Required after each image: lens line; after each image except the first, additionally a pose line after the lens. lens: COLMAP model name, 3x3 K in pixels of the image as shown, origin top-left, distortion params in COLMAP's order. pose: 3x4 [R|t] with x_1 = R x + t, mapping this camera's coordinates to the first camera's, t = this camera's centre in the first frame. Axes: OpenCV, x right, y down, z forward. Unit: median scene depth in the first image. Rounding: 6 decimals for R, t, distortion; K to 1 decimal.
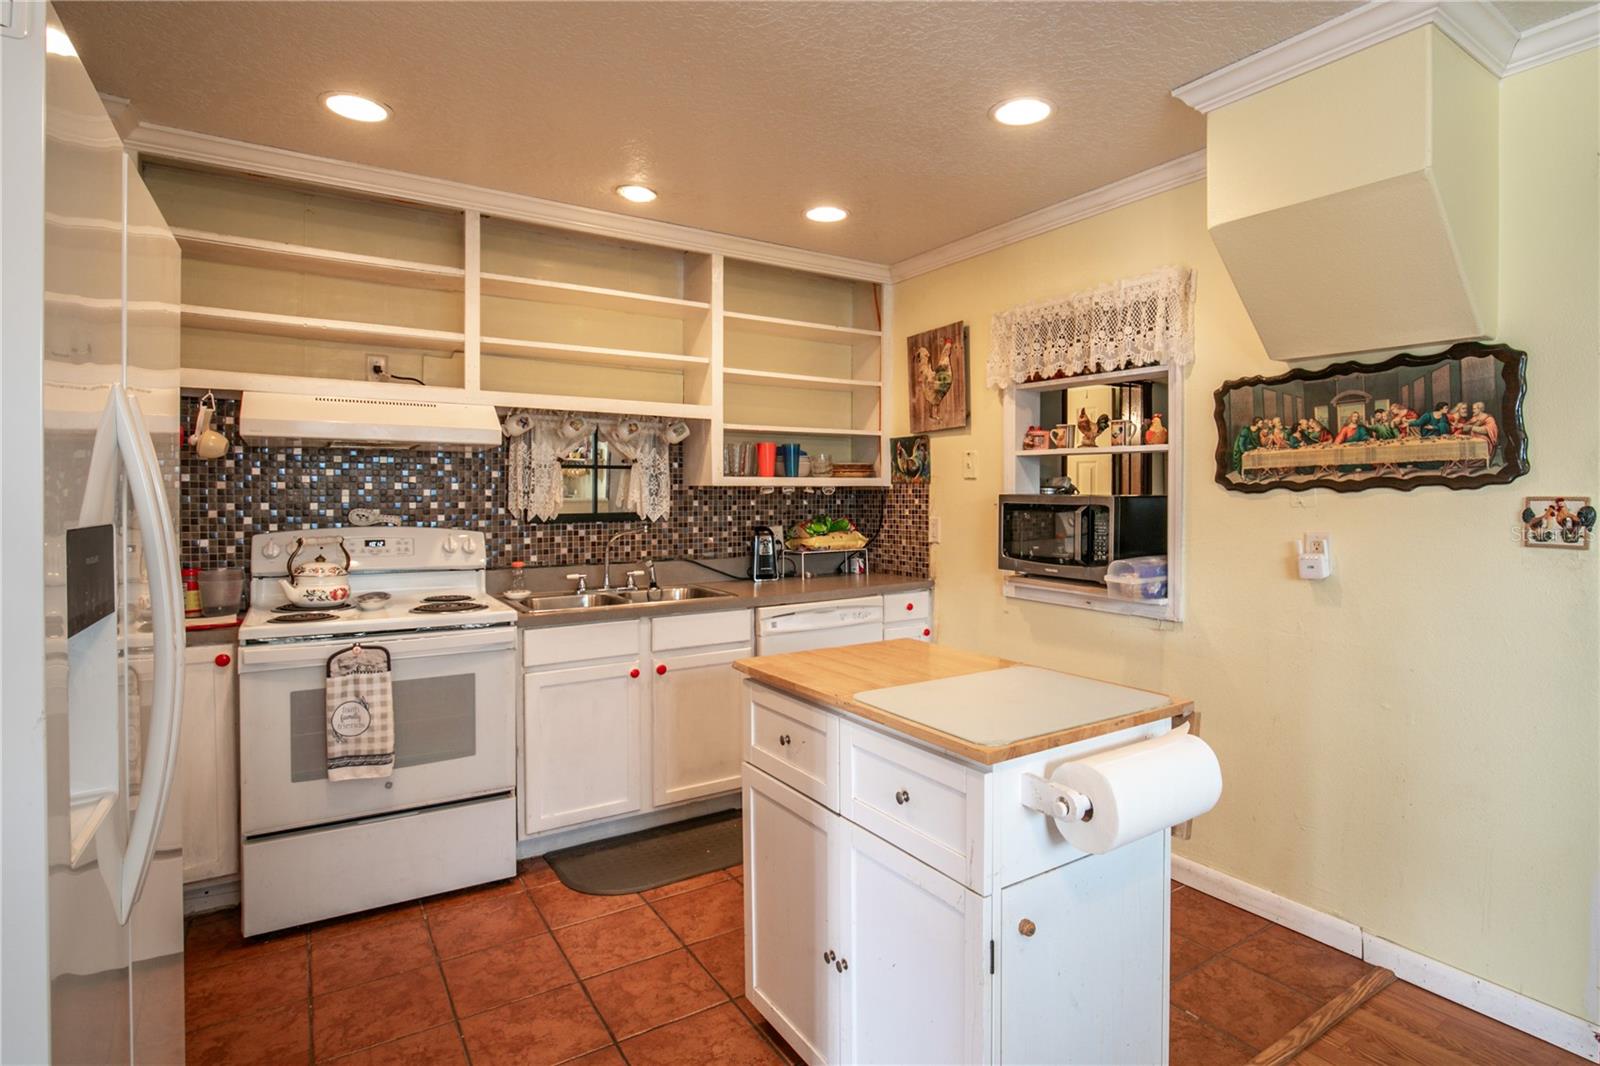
lens RADIAL K [[905.3, 0, 799.4], [0, 905.3, 480.1], [0, 0, 1]] dist [-0.005468, 0.002074]
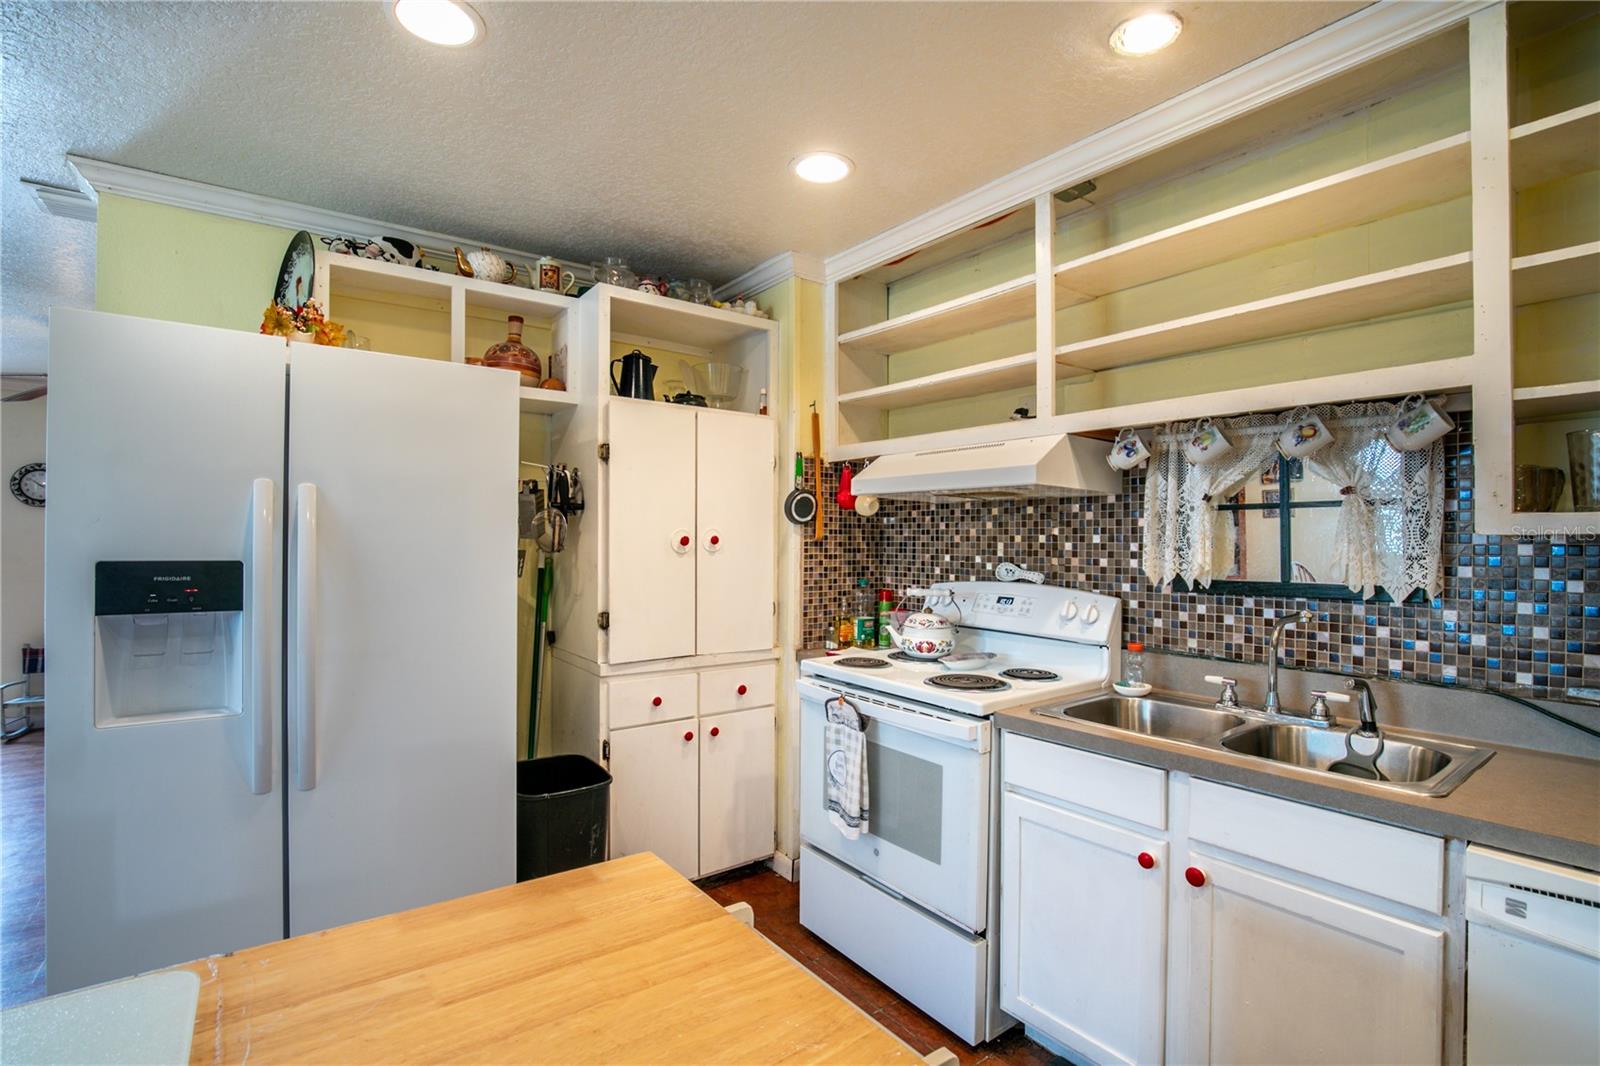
lens RADIAL K [[736.2, 0, 799.5], [0, 736.2, 534.3], [0, 0, 1]] dist [-0.000768, 0.000043]
pose [[0.076168, -0.009740, -0.997047, 0.243432], [0.009517, 0.999914, -0.009041, 0.005893], [0.997050, -0.008800, 0.076254, 0.659794]]
